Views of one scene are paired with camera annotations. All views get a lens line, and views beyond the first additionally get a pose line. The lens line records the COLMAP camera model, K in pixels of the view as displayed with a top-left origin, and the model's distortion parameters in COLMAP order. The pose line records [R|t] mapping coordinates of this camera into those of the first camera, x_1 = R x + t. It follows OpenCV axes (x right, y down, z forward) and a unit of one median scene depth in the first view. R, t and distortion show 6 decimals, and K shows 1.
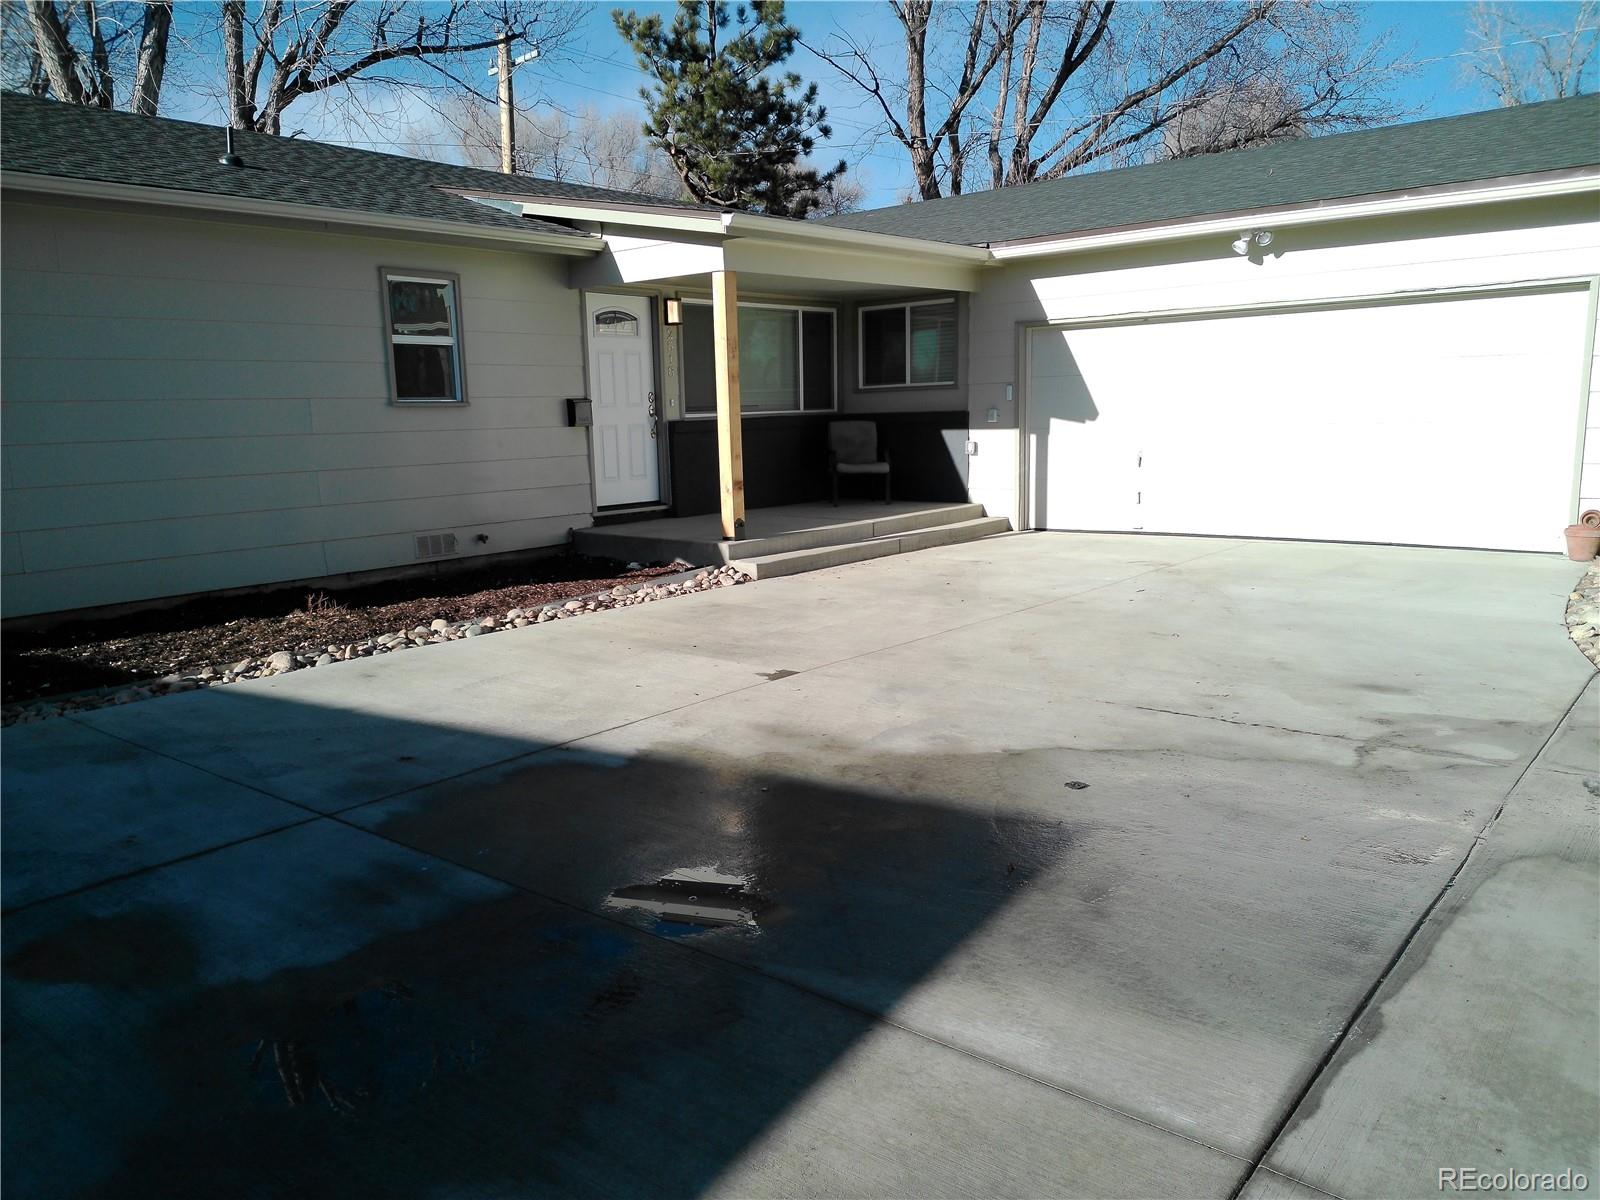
lens RADIAL K [[1171.1, 0, 774.7], [0, 1171.1, 622.4], [0, 0, 1]] dist [0.089192, -0.092348]
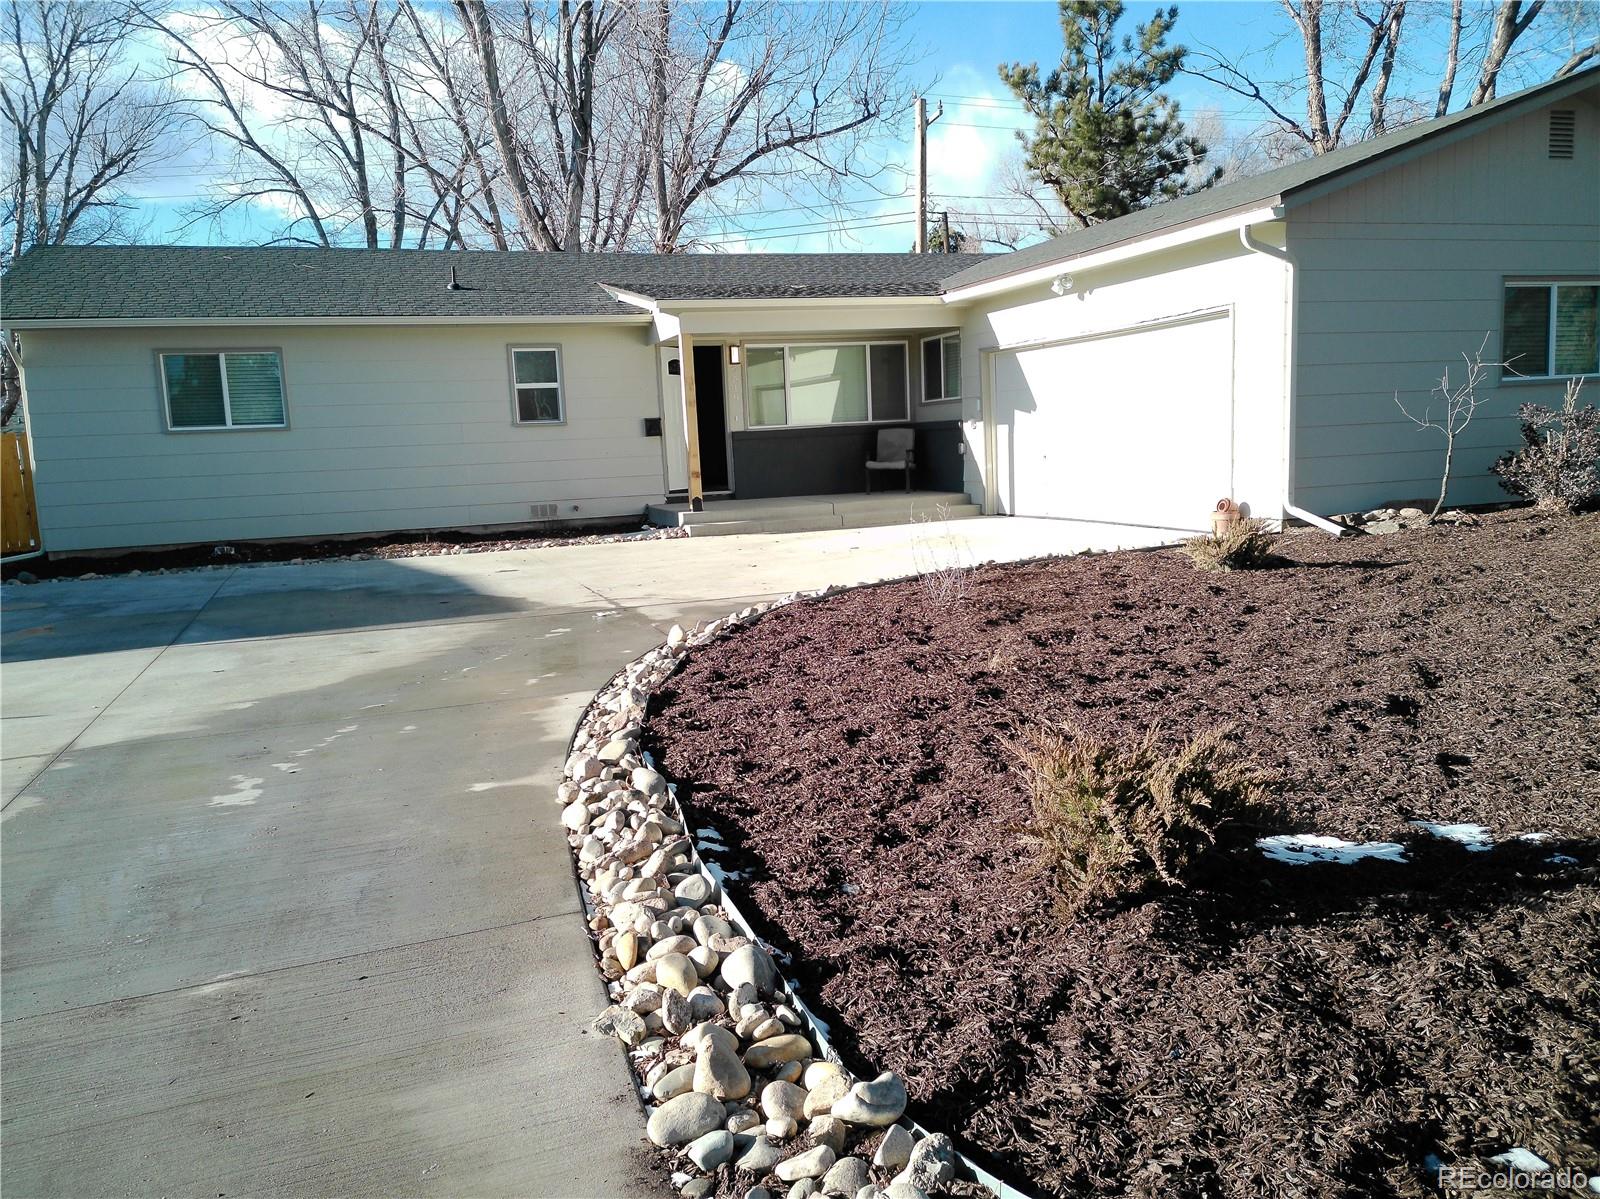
lens RADIAL K [[1188.1, 0, 797.9], [0, 1188.1, 639.9], [0, 0, 1]] dist [0.099288, -0.097154]
pose [[0.868827, 0.071852, -0.489874, 0.668880], [-0.067774, 0.997360, 0.026085, 0.035887], [0.490455, 0.010537, 0.871403, -0.208637]]
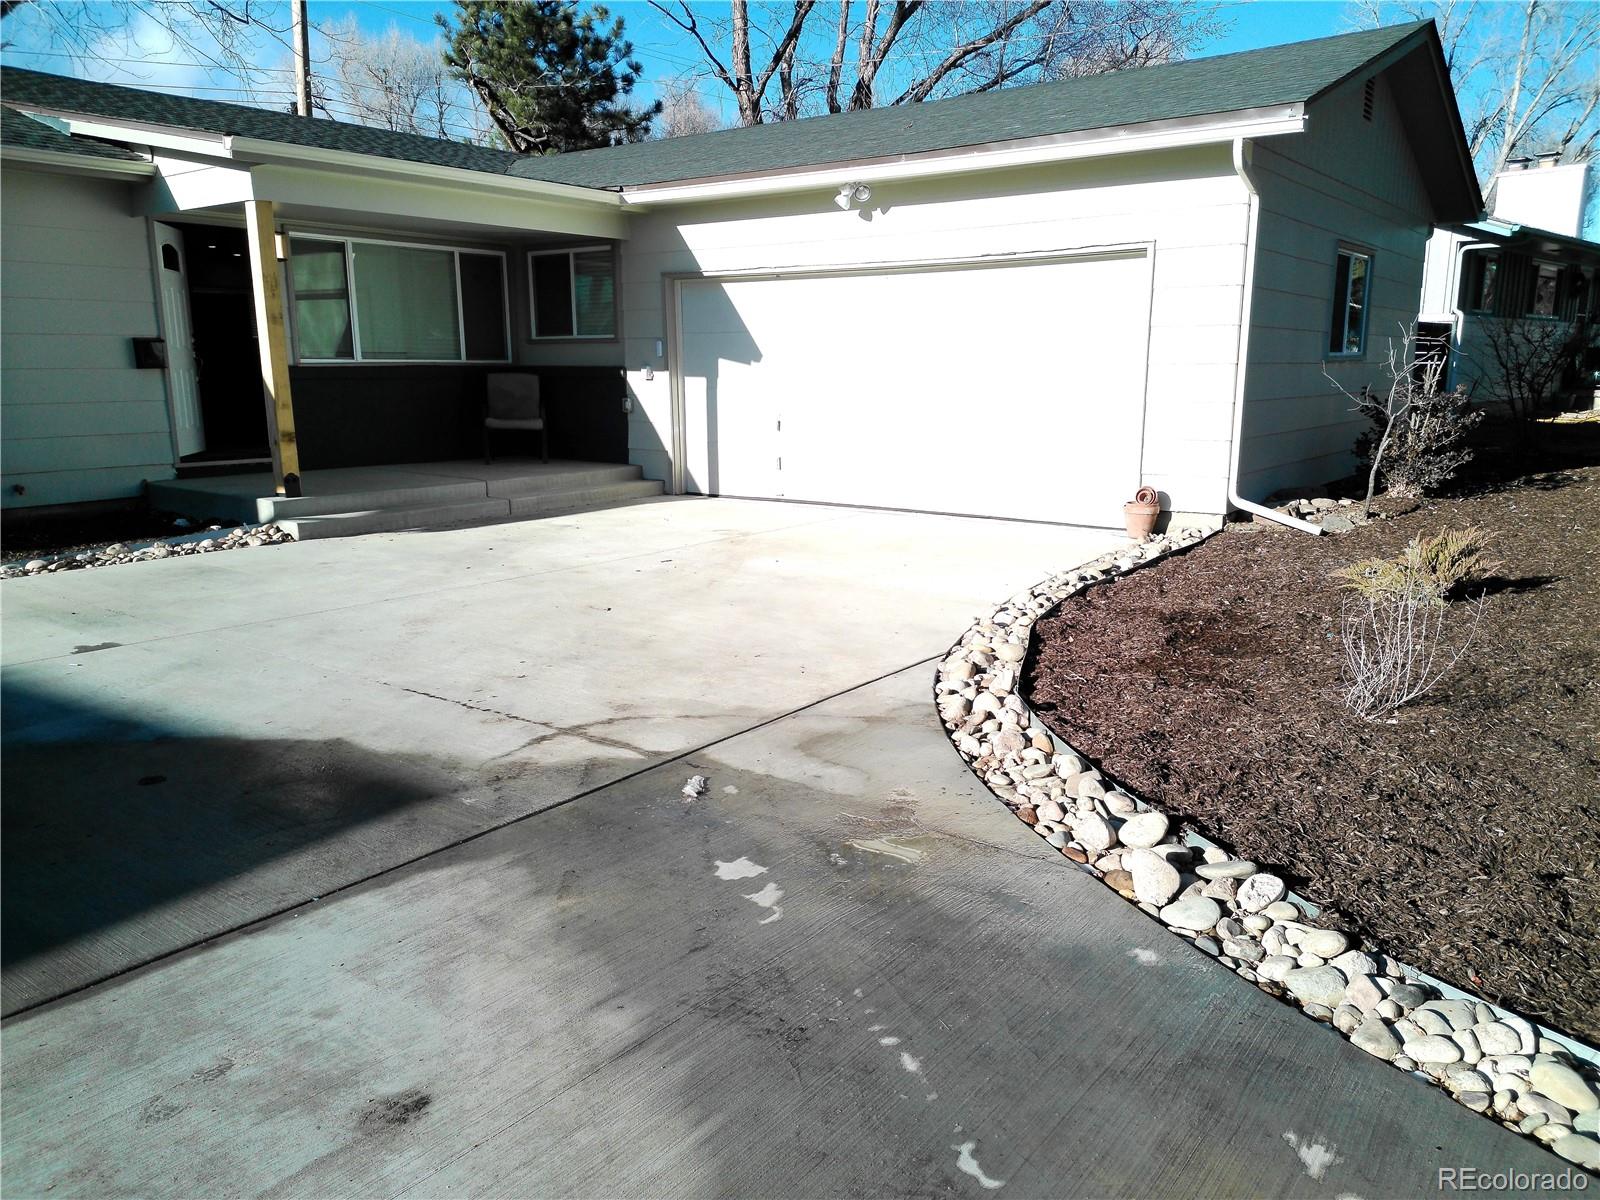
lens RADIAL K [[1177.2, 0, 777.7], [0, 1177.2, 643.9], [0, 0, 1]] dist [0.080992, -0.109432]
pose [[0.998074, 0.012390, 0.060791, 0.236251], [-0.015535, 0.998550, 0.051541, -0.006909], [-0.060064, -0.052386, 0.996819, 0.026627]]
